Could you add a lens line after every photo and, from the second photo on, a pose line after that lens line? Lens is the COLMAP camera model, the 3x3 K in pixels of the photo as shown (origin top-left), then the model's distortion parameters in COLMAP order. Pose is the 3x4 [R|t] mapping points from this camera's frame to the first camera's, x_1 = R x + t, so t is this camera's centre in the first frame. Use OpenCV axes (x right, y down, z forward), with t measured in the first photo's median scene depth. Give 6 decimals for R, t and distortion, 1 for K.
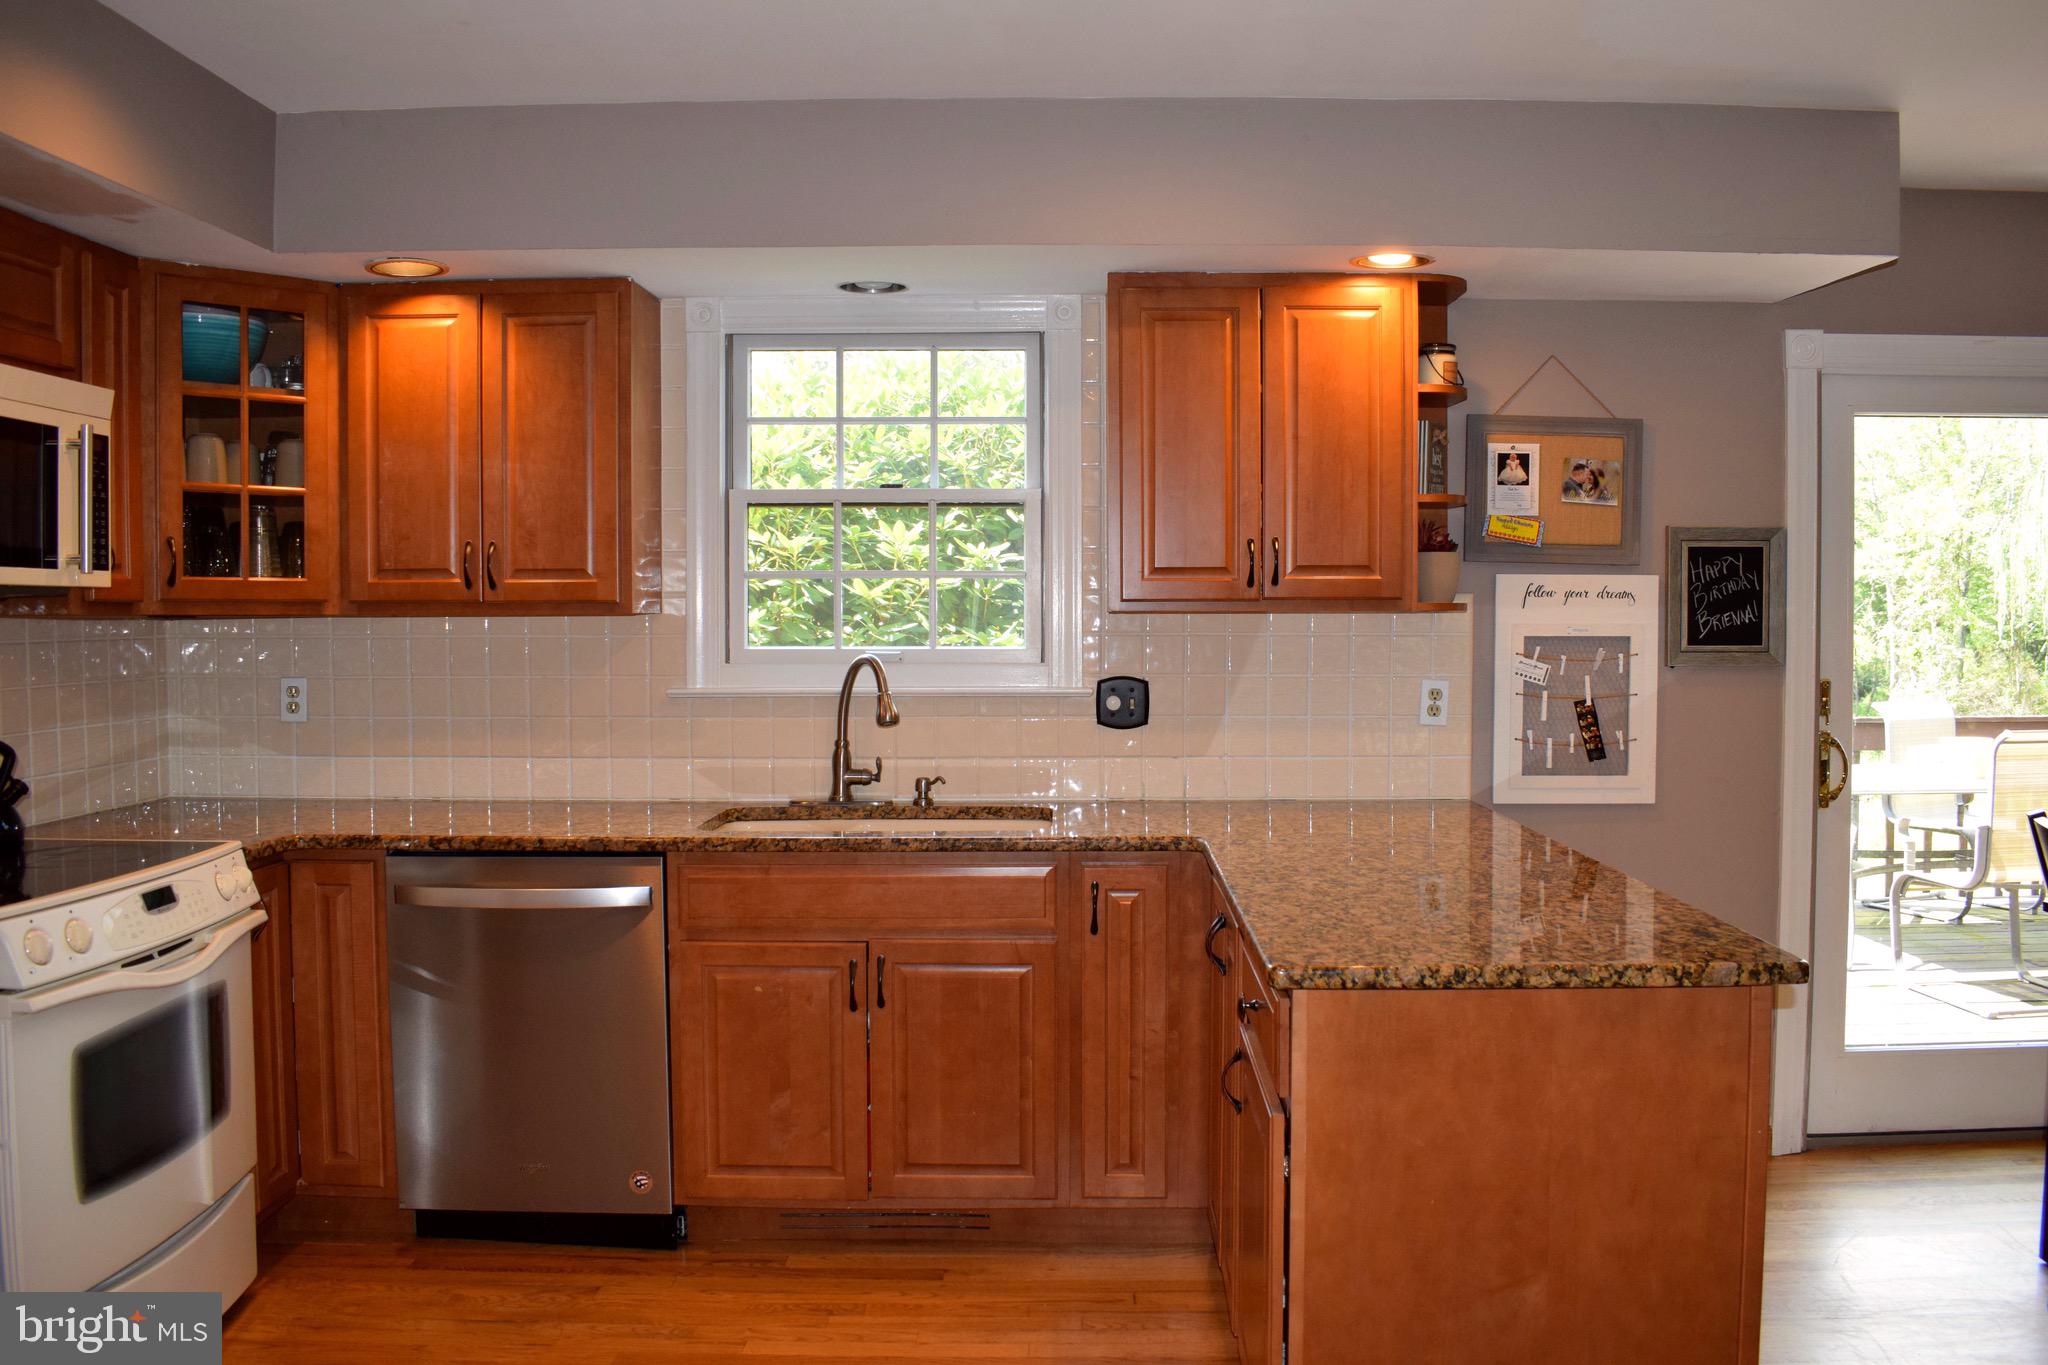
lens RADIAL K [[1592.8, 0, 1036.5], [0, 1592.8, 677.2], [0, 0, 1]] dist [-0.095291, 0.011176]
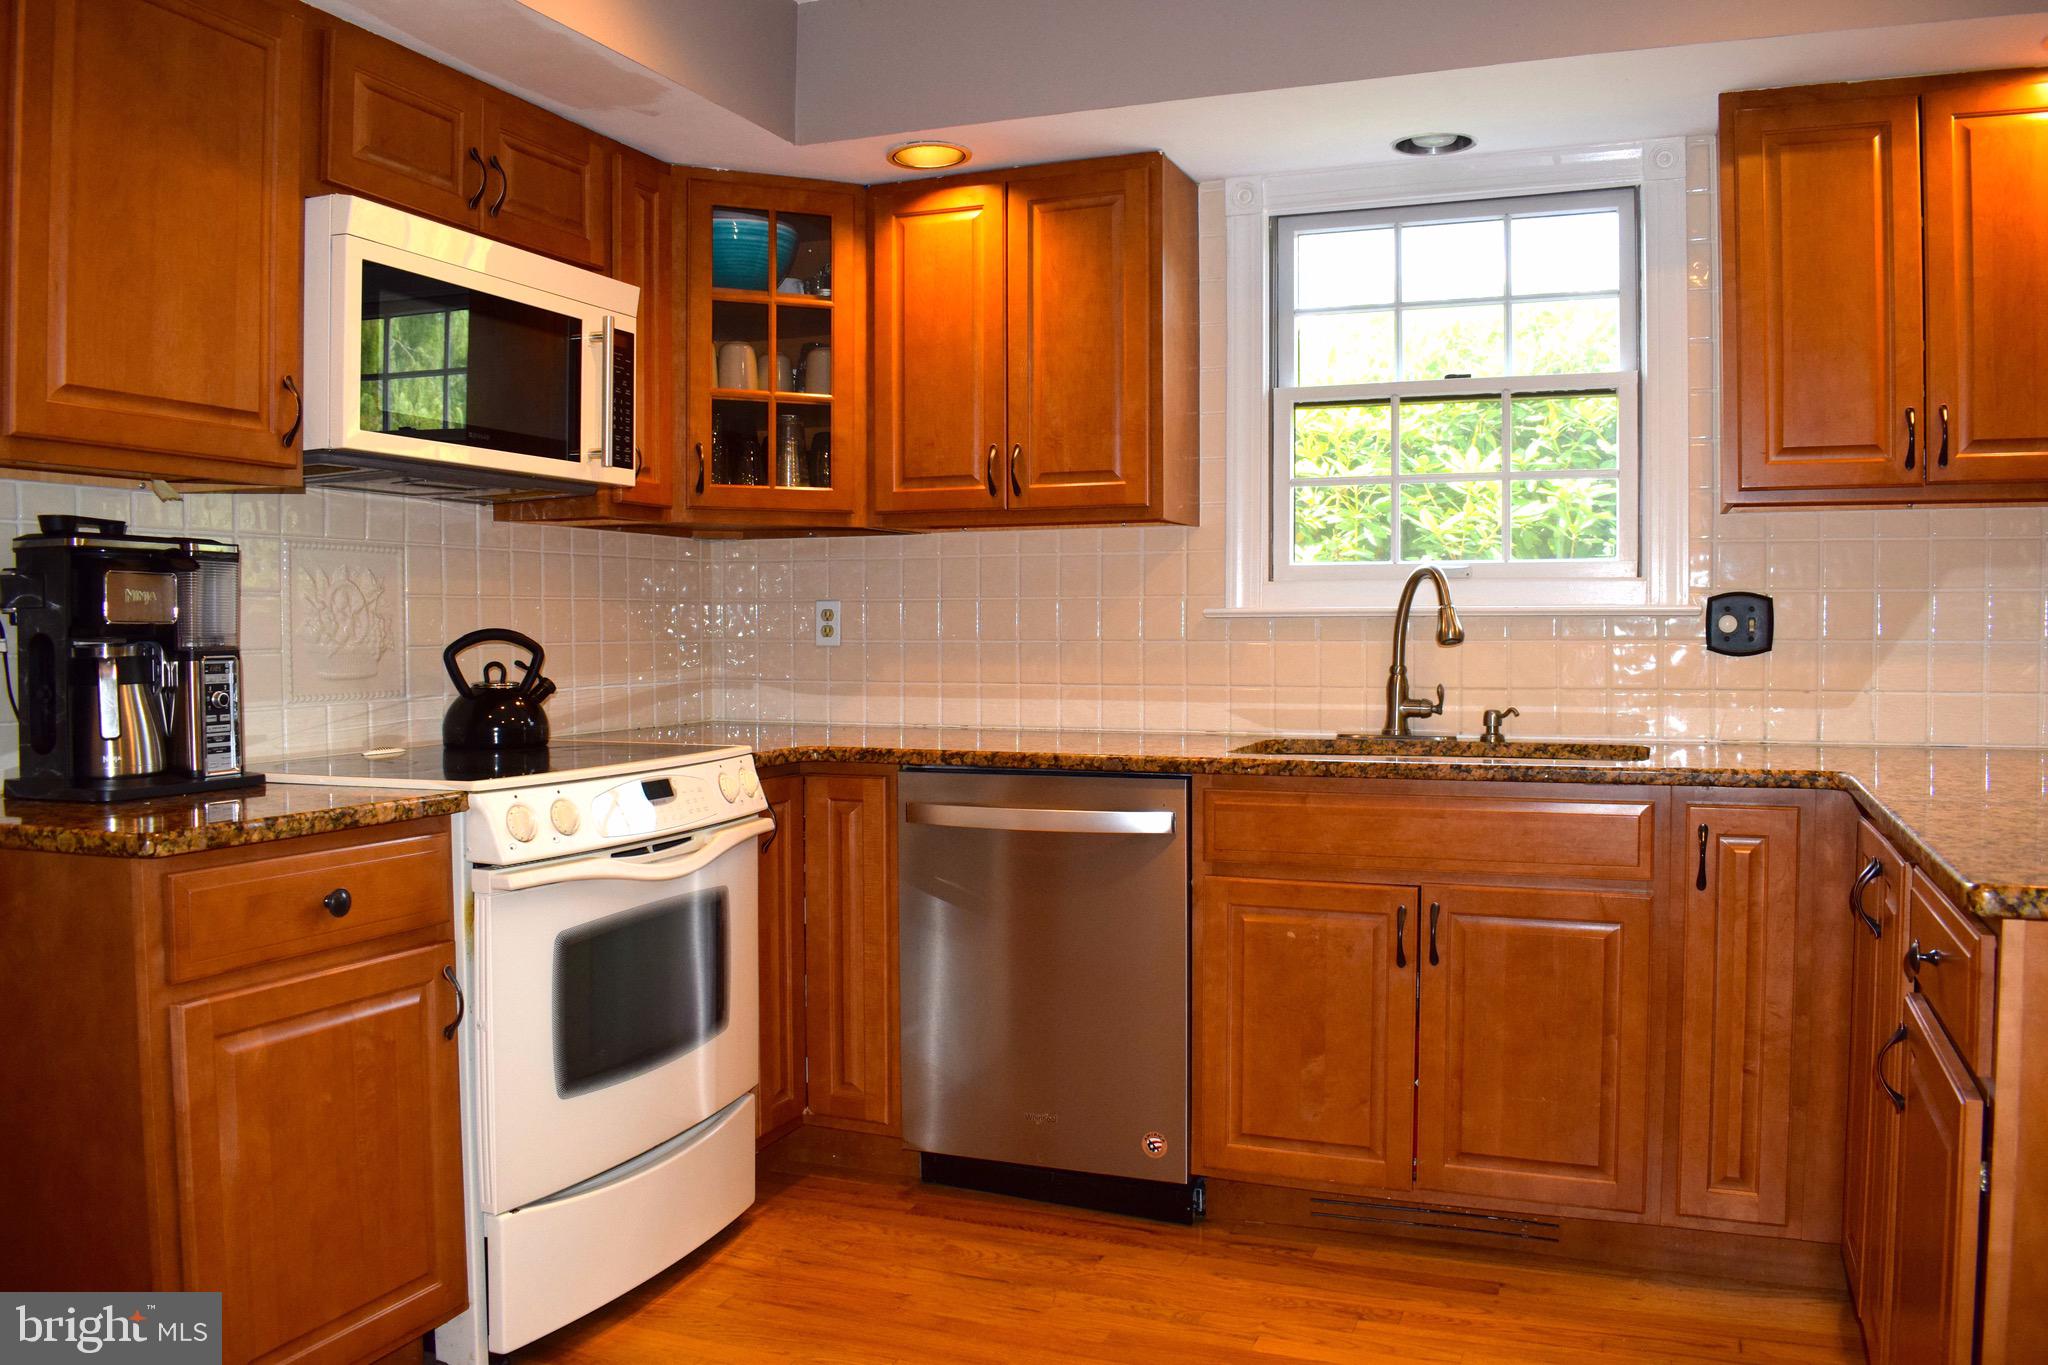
lens RADIAL K [[1592.8, 0, 1036.5], [0, 1592.8, 677.2], [0, 0, 1]] dist [-0.095291, 0.011176]
pose [[0.934834, 0.010341, -0.354936, 0.001313], [-0.012447, 0.999916, -0.003650, 0.059808], [0.354868, 0.007830, 0.934884, 0.133072]]
